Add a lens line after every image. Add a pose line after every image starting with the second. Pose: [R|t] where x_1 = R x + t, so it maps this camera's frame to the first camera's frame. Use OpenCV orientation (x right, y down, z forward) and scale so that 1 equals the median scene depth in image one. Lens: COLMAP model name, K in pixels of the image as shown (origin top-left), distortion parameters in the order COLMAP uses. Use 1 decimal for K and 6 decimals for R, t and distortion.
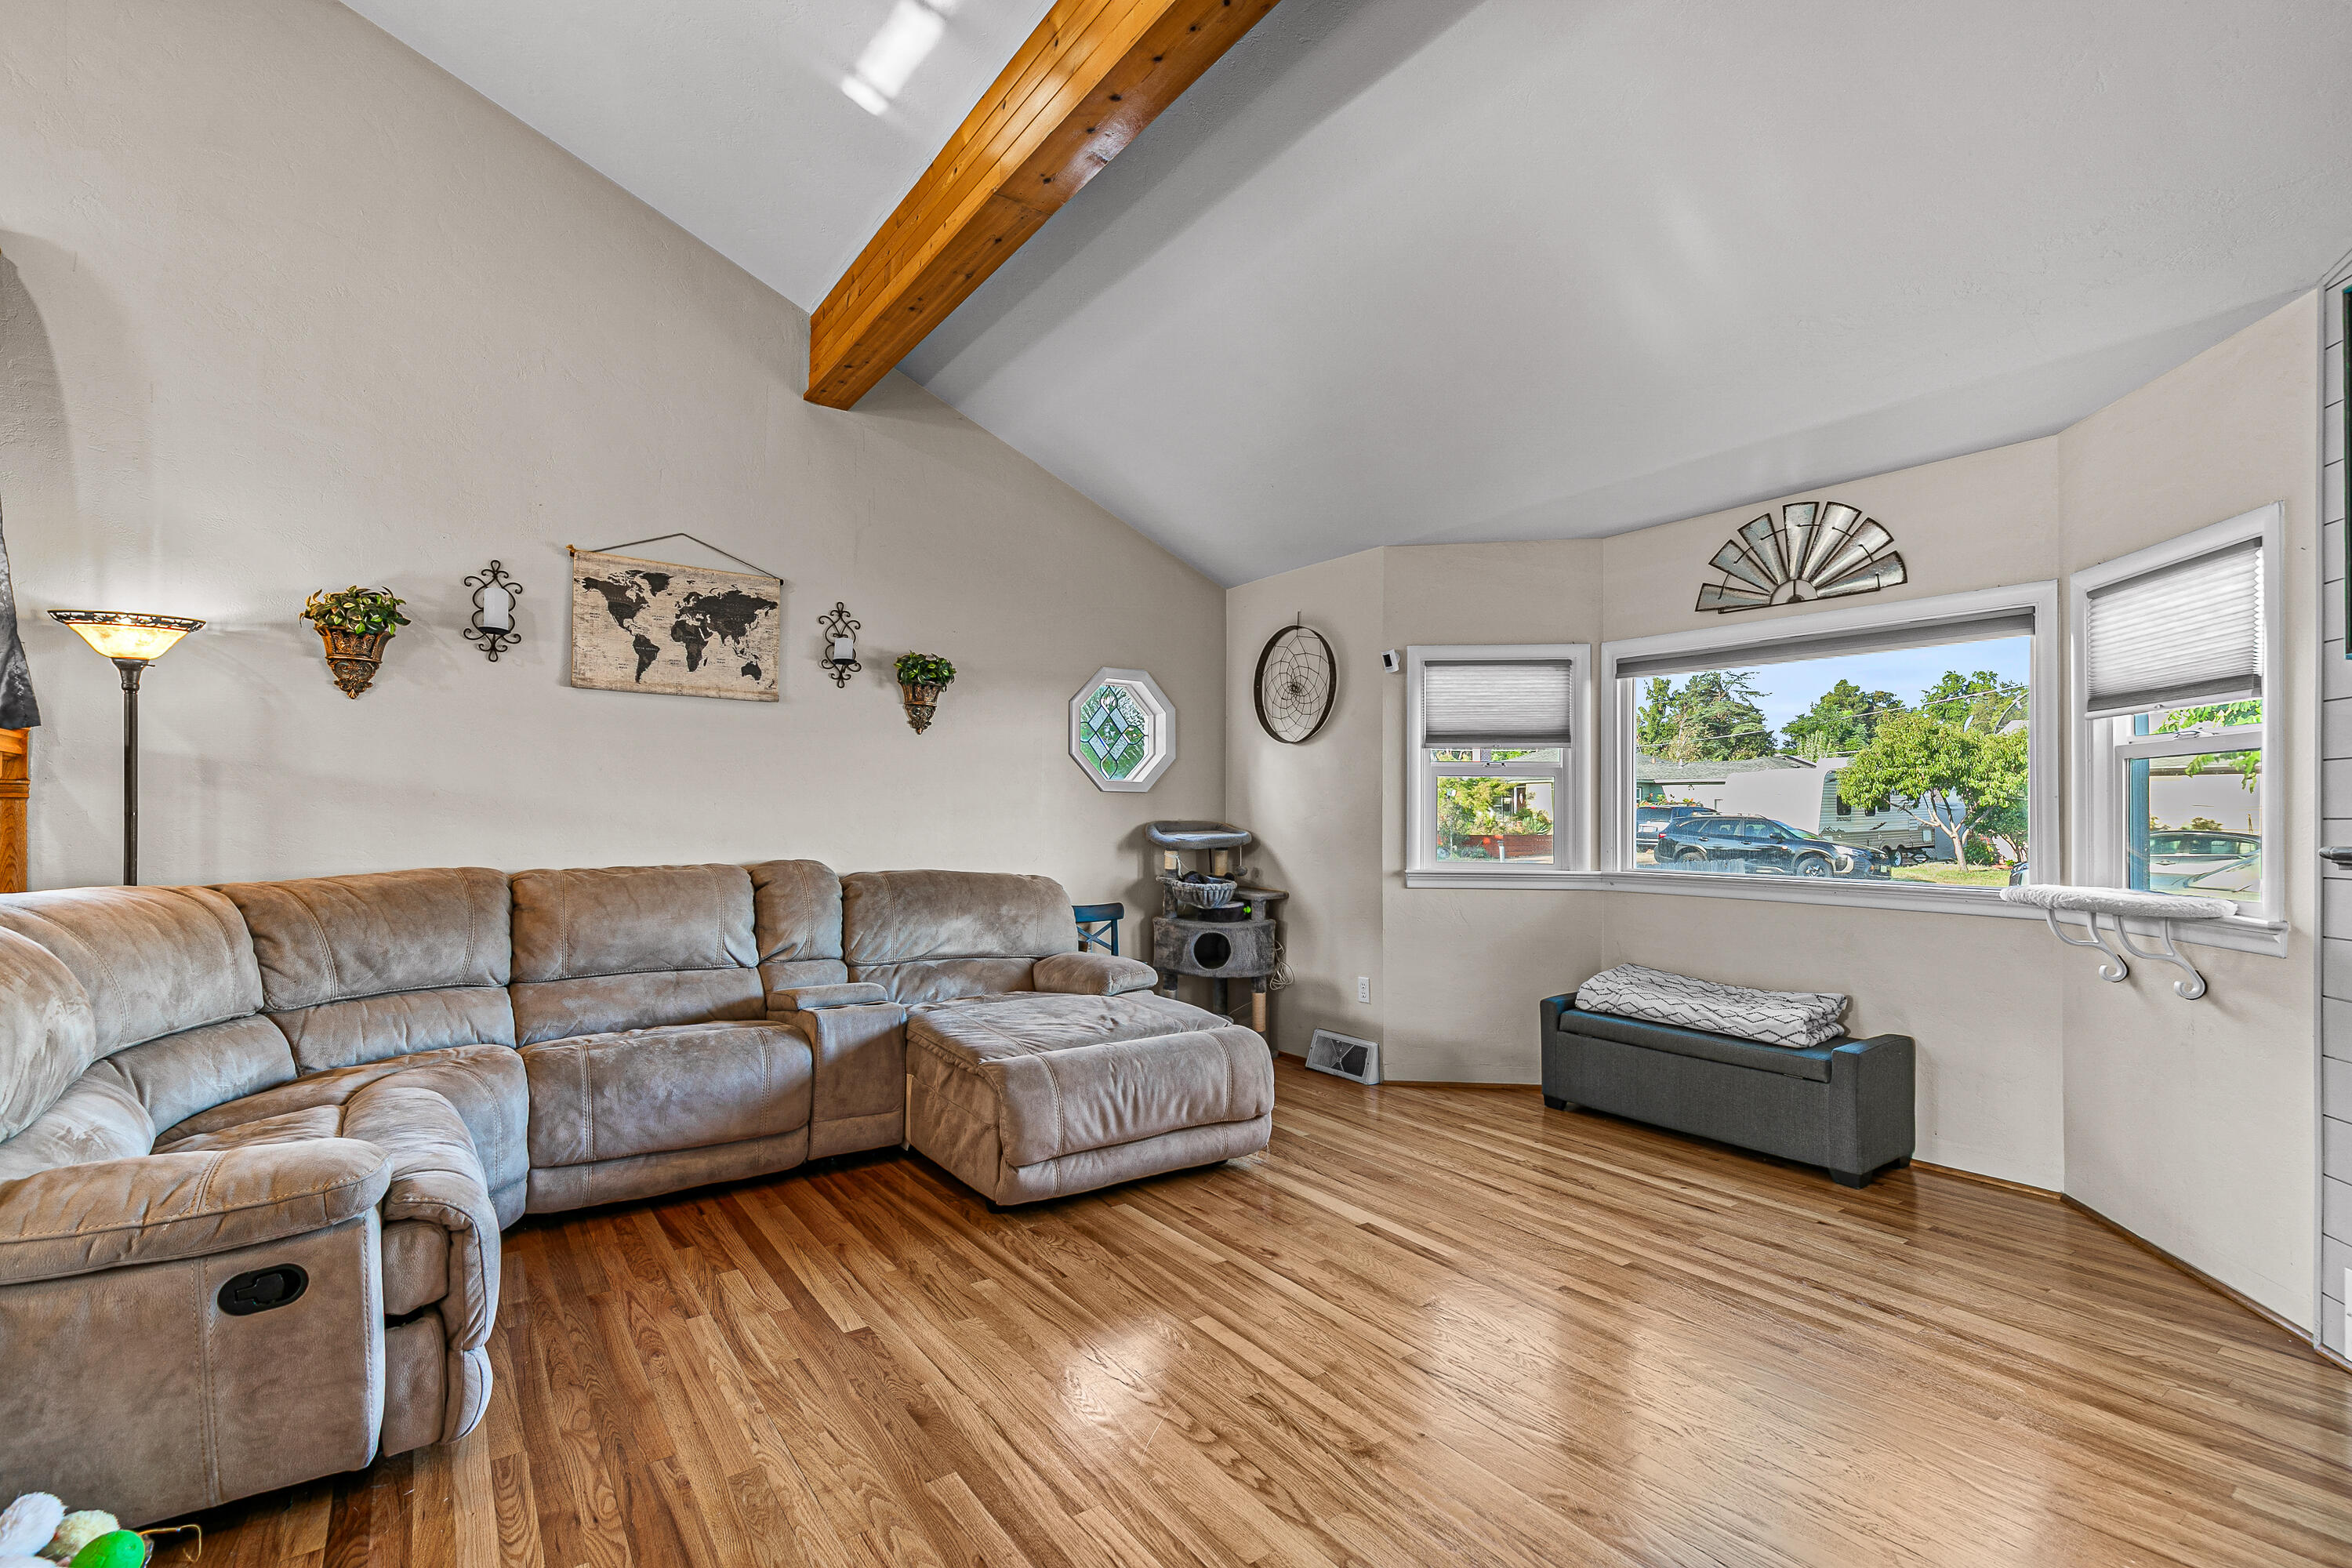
lens RADIAL K [[1062.4, 0, 1167.8], [0, 1062.4, 800.9], [0, 0, 1]] dist [0.009218, -0.000308]
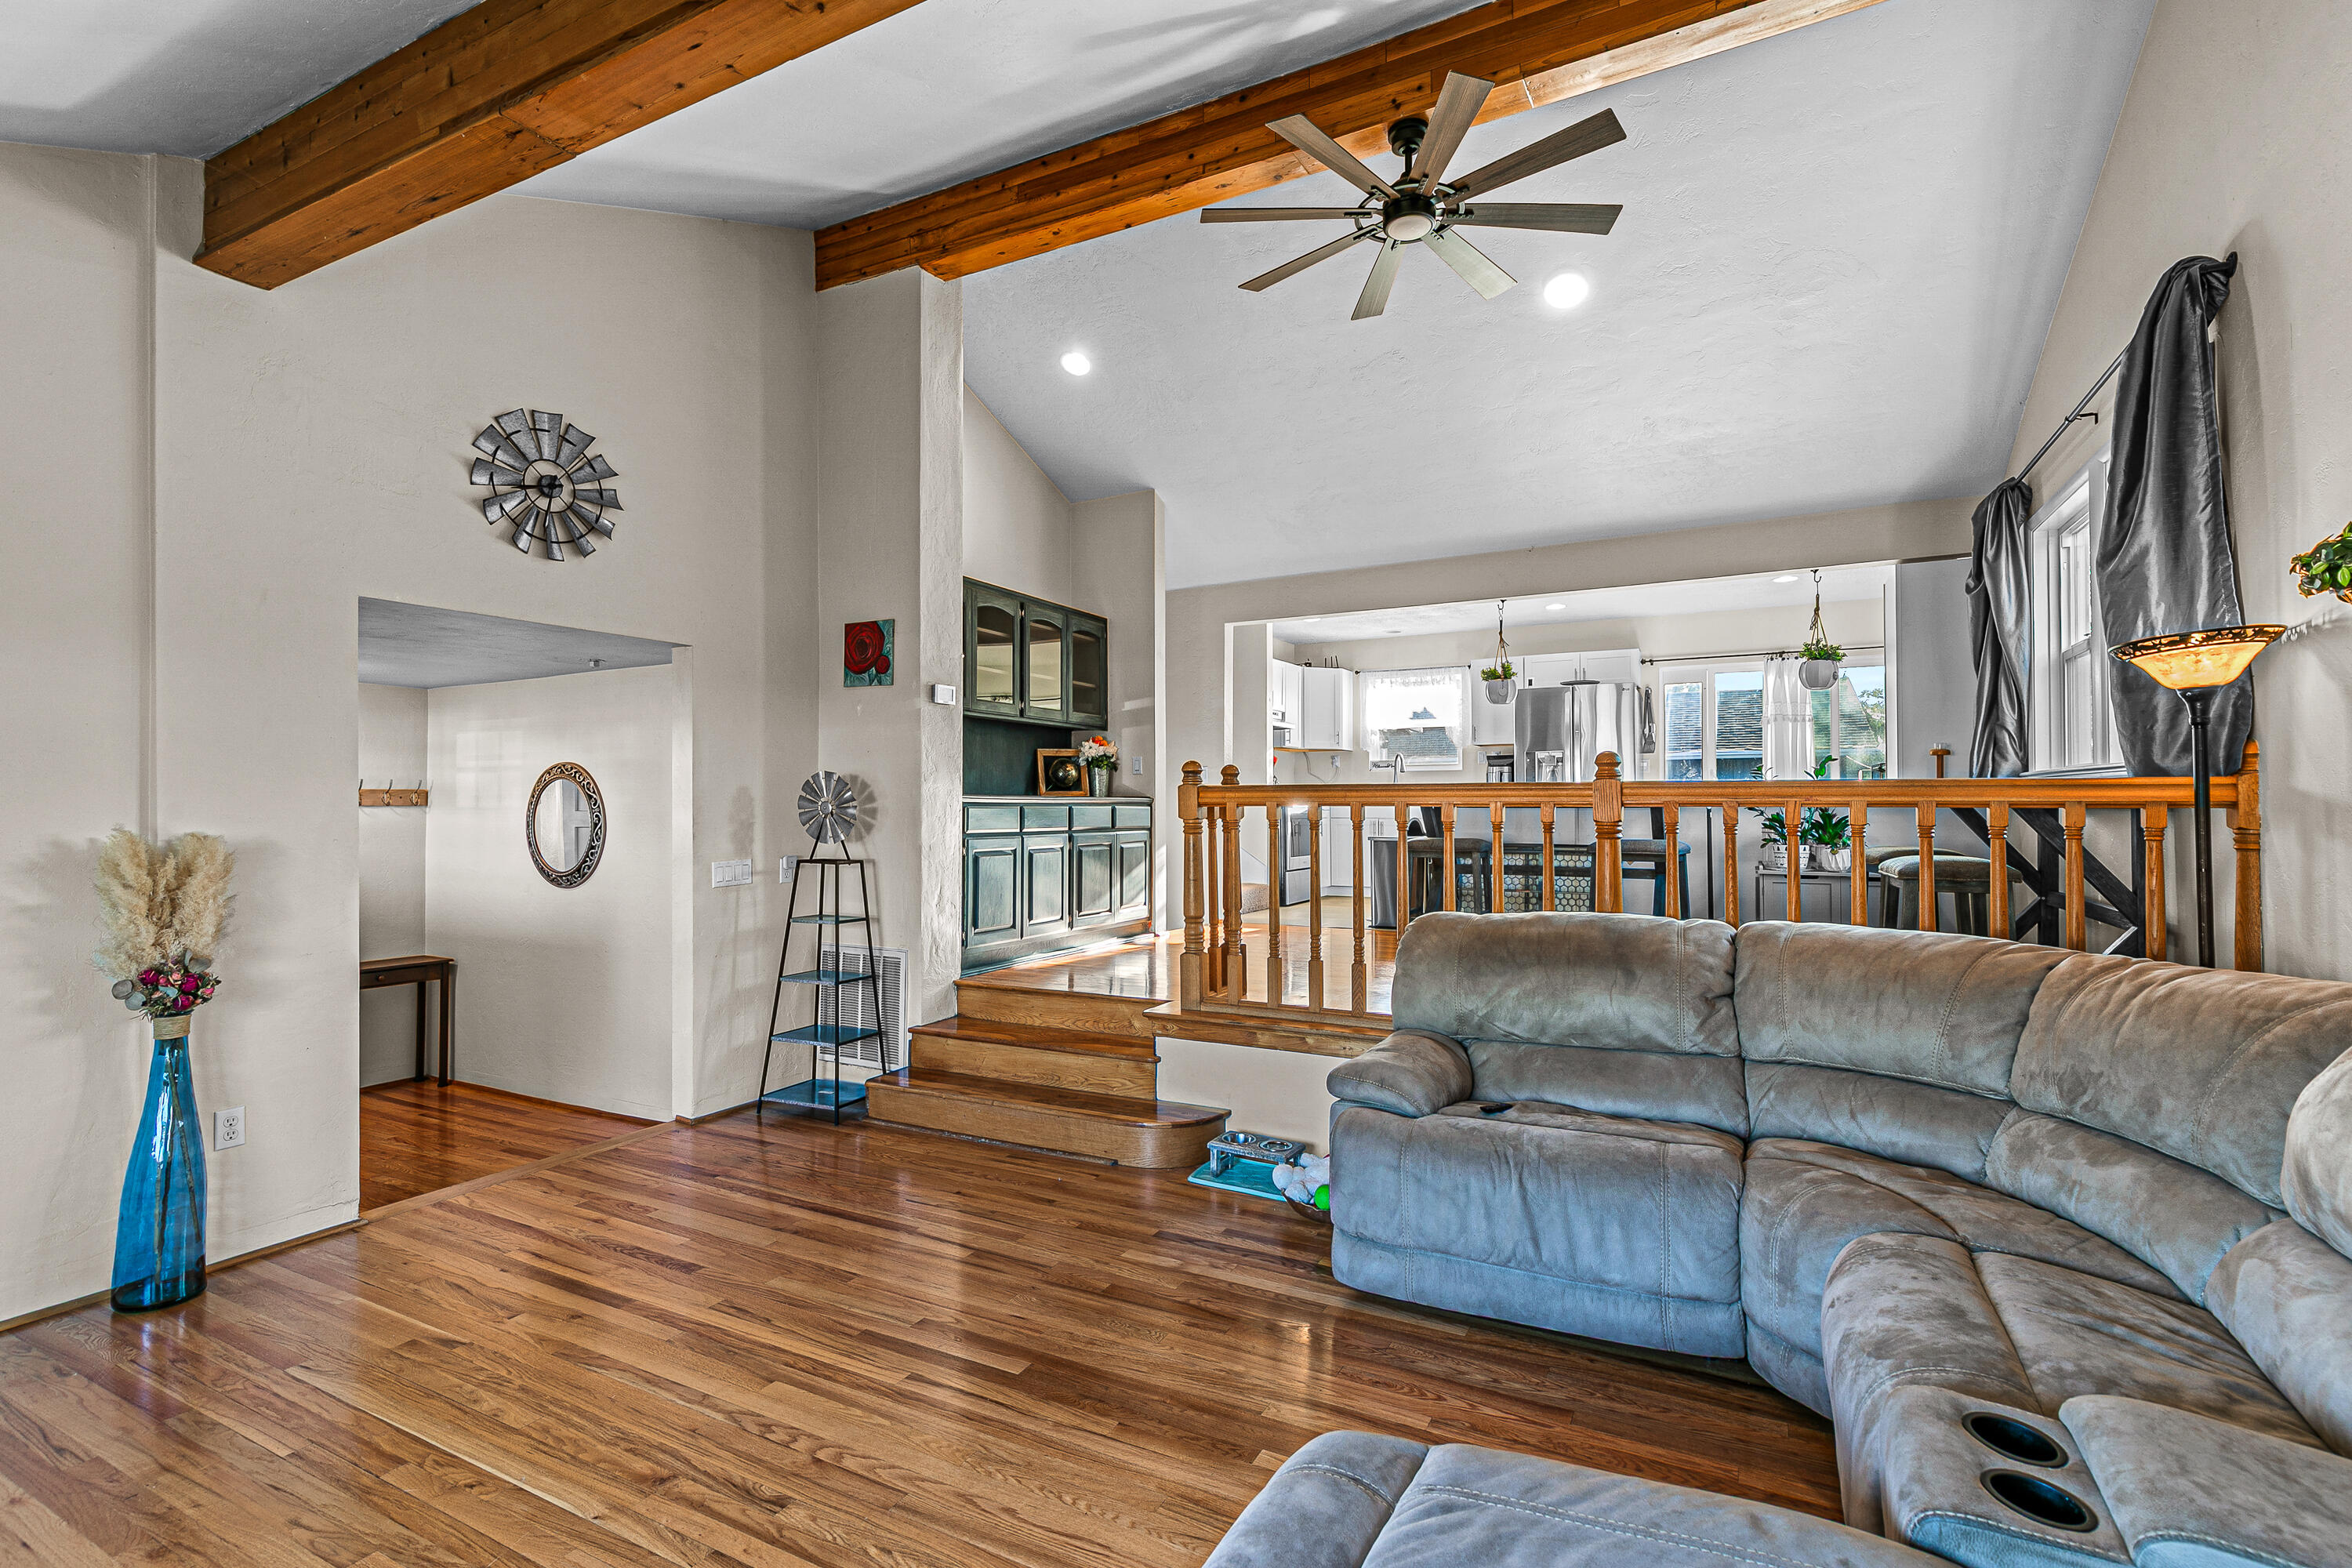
lens RADIAL K [[1062.4, 0, 1193.1], [0, 1062.4, 794.1], [0, 0, 1]] dist [0.009218, -0.000308]
pose [[-0.889960, -0.007323, -0.455980, 0.104518], [0.004369, 0.999688, -0.024582, -0.024148], [0.456018, -0.023869, -0.889650, 1.112143]]
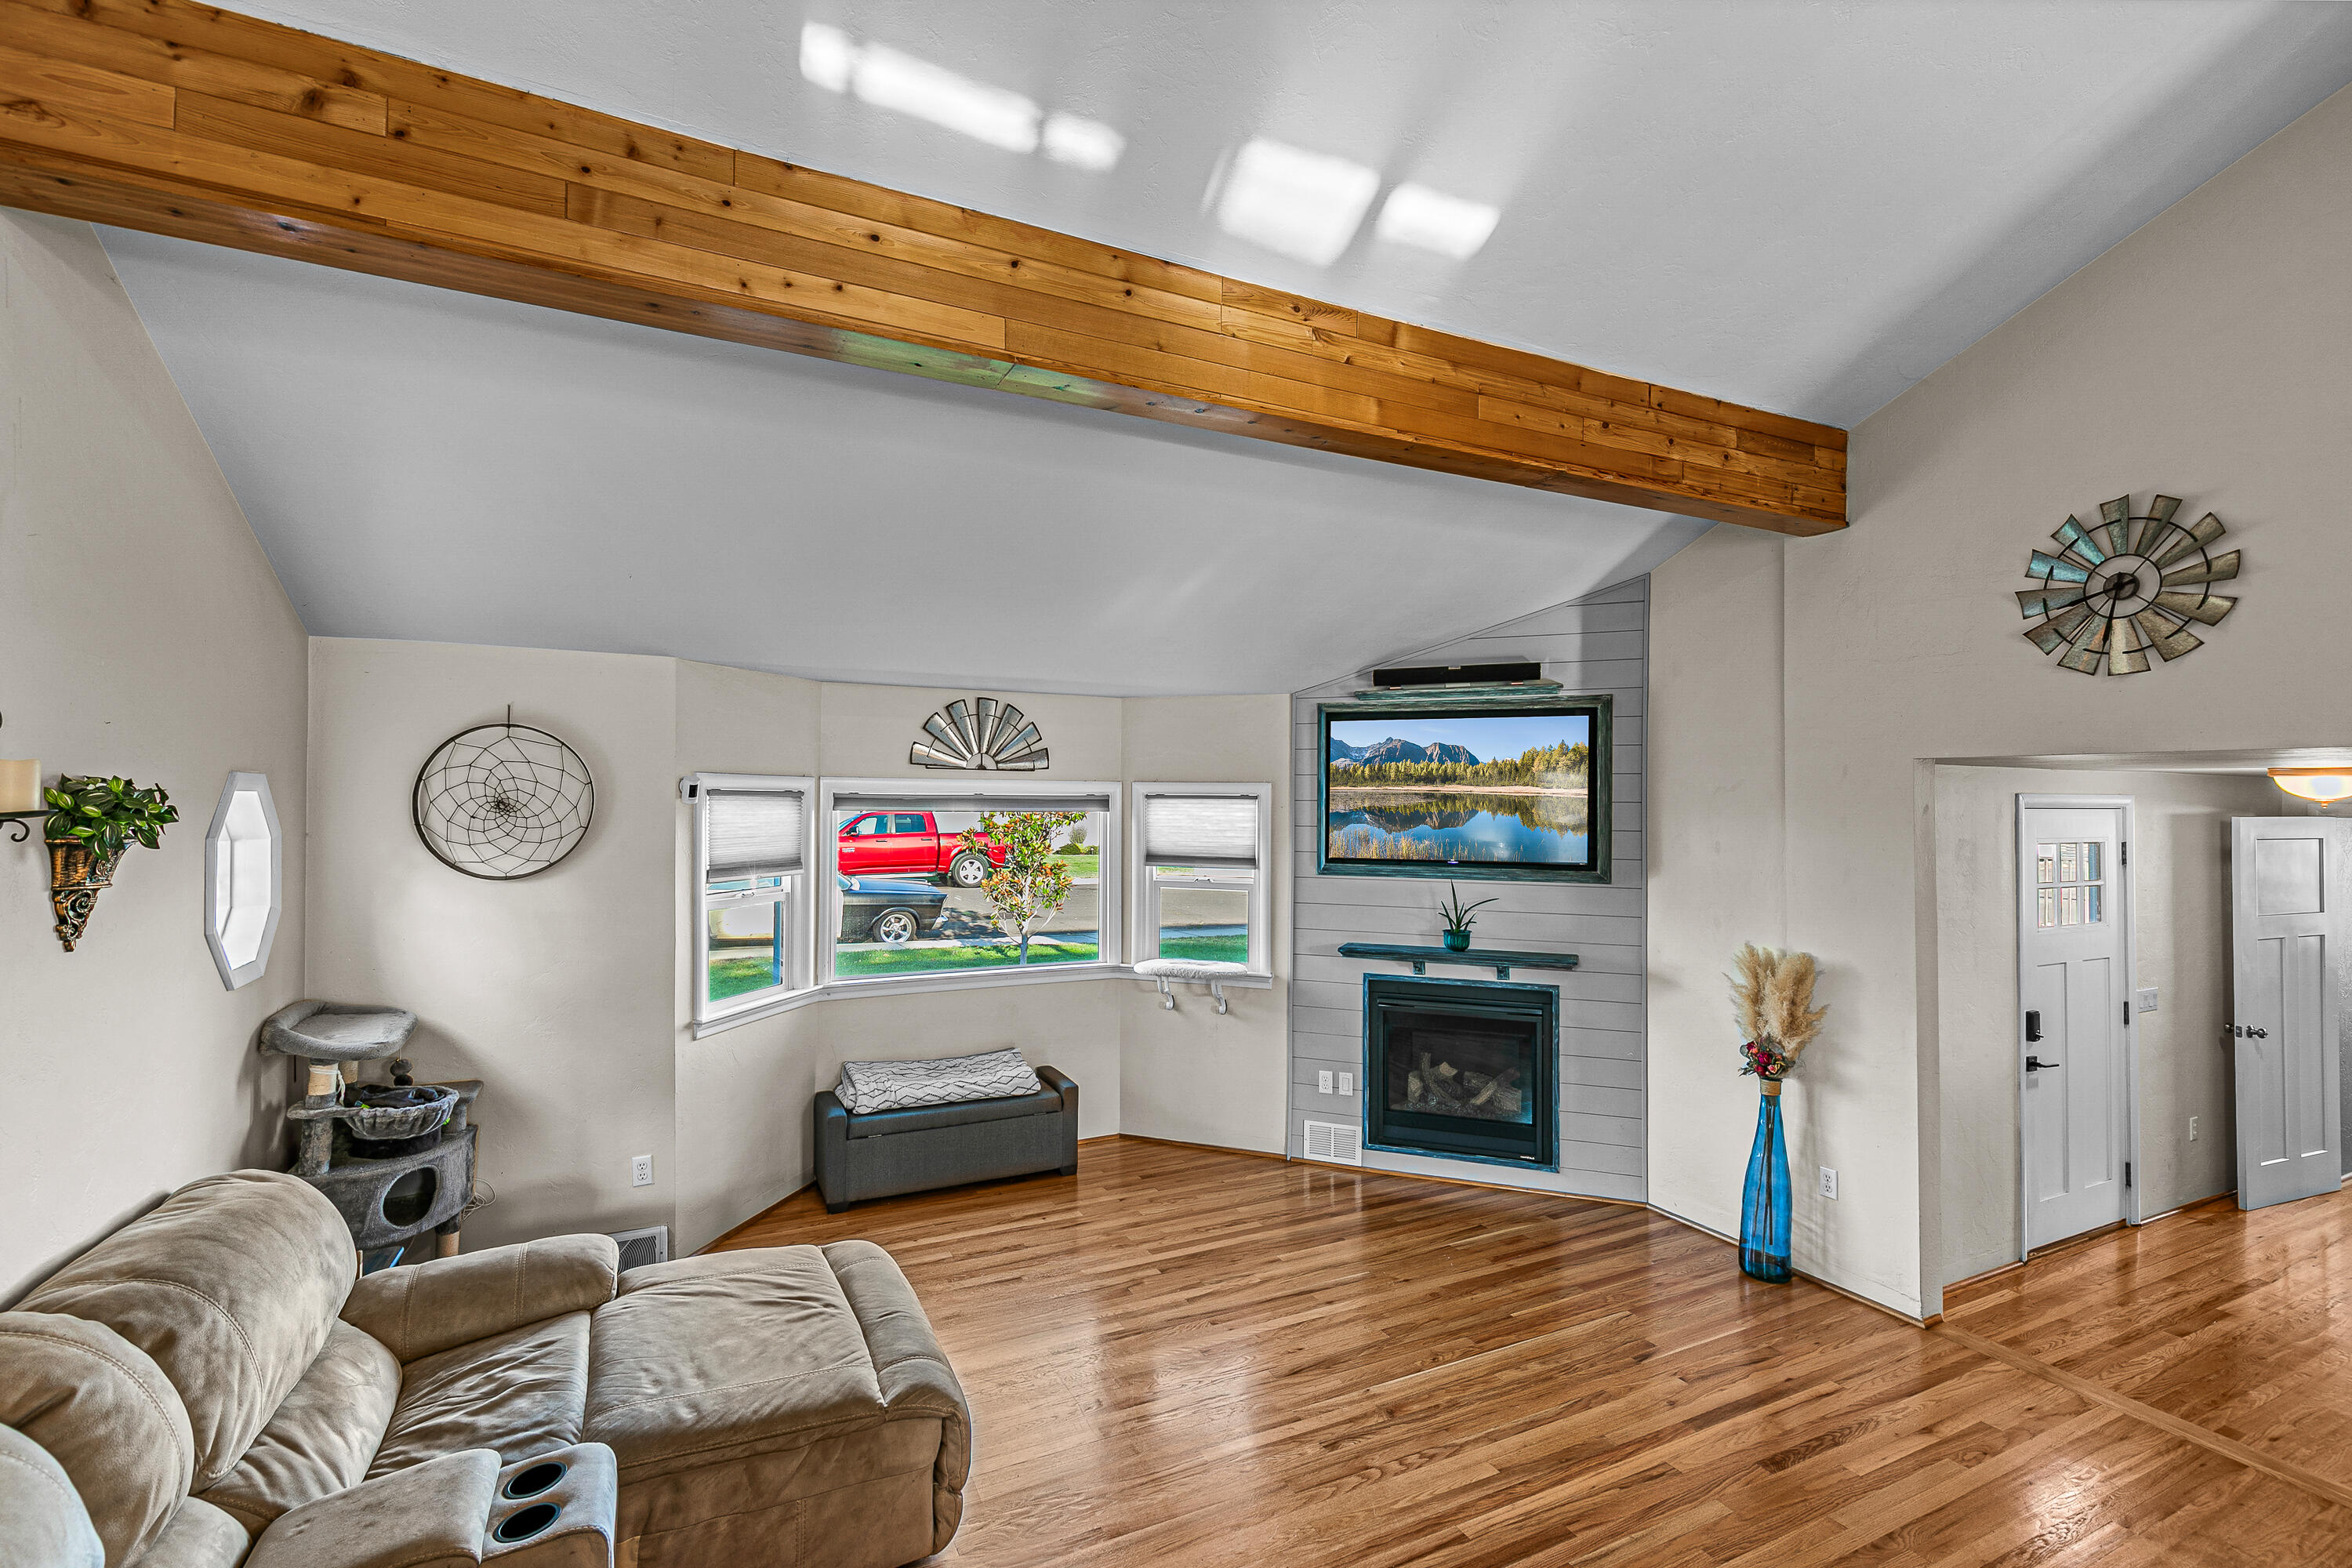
lens RADIAL K [[1062.4, 0, 1179.3], [0, 1062.4, 786.4], [0, 0, 1]] dist [0.009218, -0.000308]
pose [[0.153976, 0.006176, 0.988055, -0.742043], [-0.017998, 0.999832, -0.003445, -0.168377], [-0.987911, -0.017253, 0.154062, 0.547894]]
